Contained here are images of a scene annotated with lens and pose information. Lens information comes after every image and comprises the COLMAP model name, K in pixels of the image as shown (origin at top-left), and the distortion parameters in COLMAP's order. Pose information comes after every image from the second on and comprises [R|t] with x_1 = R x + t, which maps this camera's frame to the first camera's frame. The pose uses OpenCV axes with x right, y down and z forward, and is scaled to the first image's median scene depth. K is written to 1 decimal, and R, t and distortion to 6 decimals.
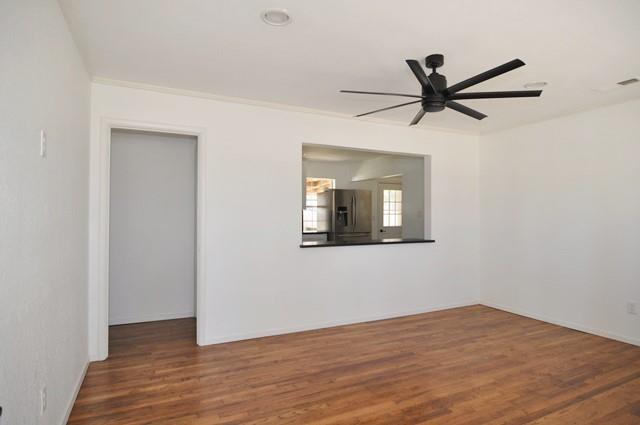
lens RADIAL K [[343.9, 0, 318.3], [0, 343.9, 212.7], [0, 0, 1]] dist [0.000690, -0.013314]
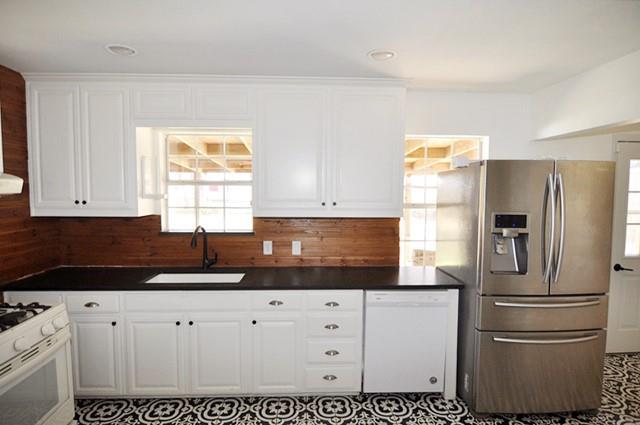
lens RADIAL K [[366.2, 0, 305.2], [0, 366.2, 214.2], [0, 0, 1]] dist [0.000252, -0.017778]
pose [[0.917496, 0.025124, -0.396950, 0.029072], [0.001788, 0.997732, 0.067282, -0.042454], [0.397740, -0.062441, 0.915371, 0.629607]]
